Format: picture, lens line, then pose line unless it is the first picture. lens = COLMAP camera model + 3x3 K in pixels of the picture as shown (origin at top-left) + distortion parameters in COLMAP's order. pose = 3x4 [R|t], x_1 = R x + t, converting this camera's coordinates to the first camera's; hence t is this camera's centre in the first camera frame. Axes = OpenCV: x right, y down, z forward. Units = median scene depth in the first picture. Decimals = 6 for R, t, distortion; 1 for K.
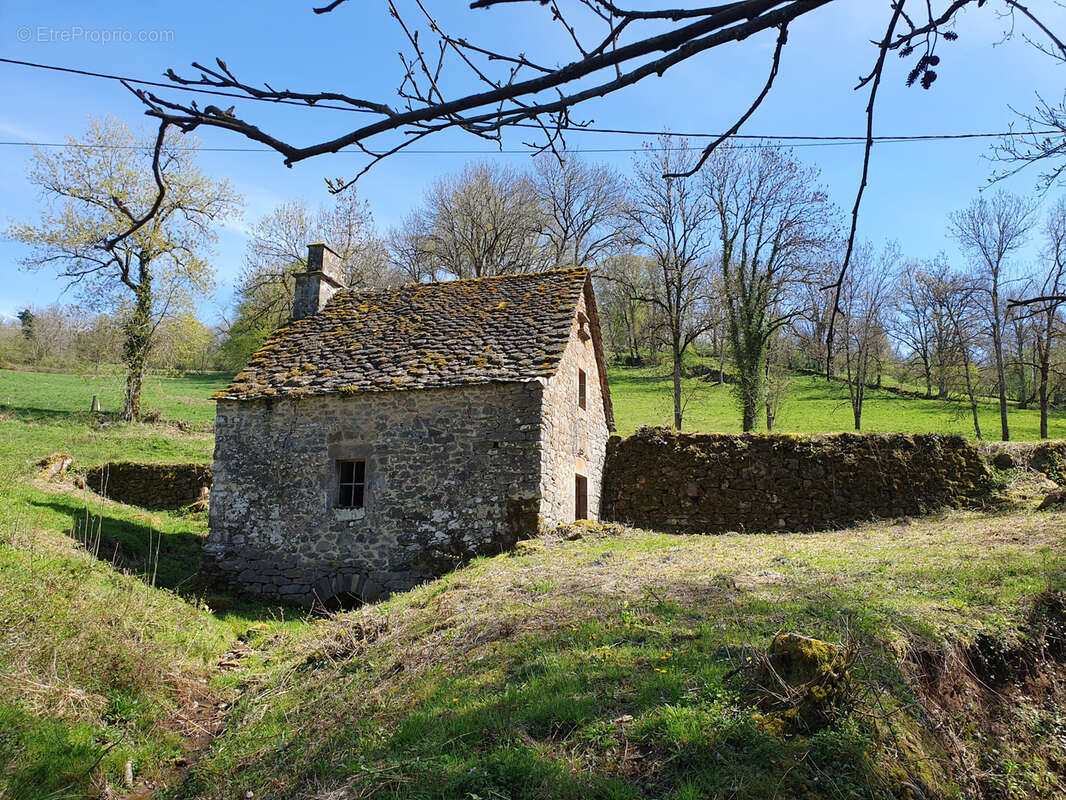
lens RADIAL K [[833.2, 0, 558.8], [0, 833.2, 407.4], [0, 0, 1]] dist [0.053532, -0.065958]
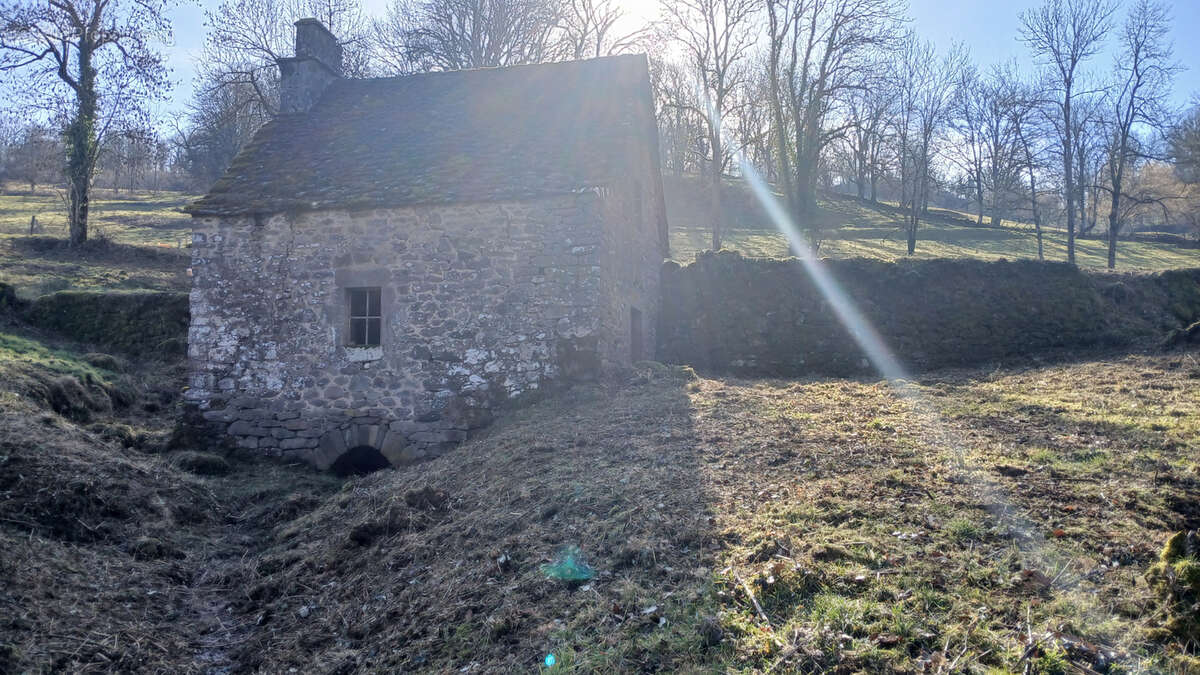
lens RADIAL K [[923.8, 0, 602.0], [0, 923.8, 343.1], [0, 0, 1]] dist [0.069716, -0.128507]
pose [[0.999085, -0.000011, 0.042773, -0.052382], [-0.004878, 0.993447, 0.114189, 0.010724], [-0.042494, -0.114293, 0.992538, 0.078463]]
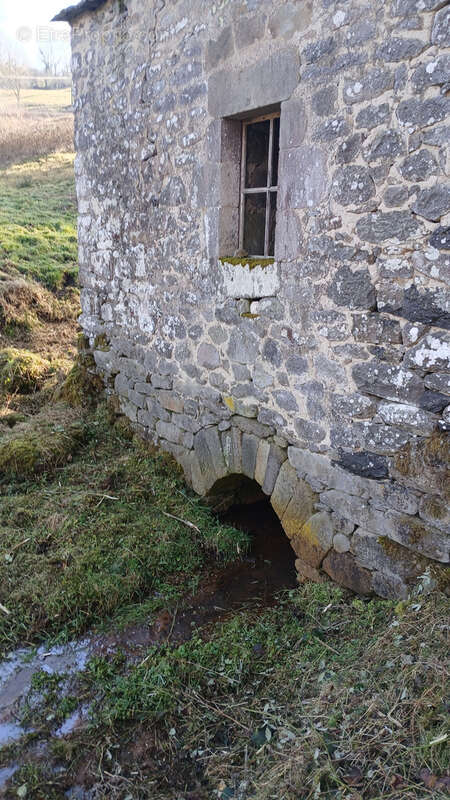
lens RADIAL K [[615.9, 0, 216.3], [0, 615.9, 399.5], [0, 0, 1]] dist [0.069716, -0.128507]
pose [[0.749231, 0.169988, -0.640123, -0.080372], [0.107673, 0.922382, 0.370969, 0.073069], [0.653498, -0.346866, 0.672774, 0.771356]]
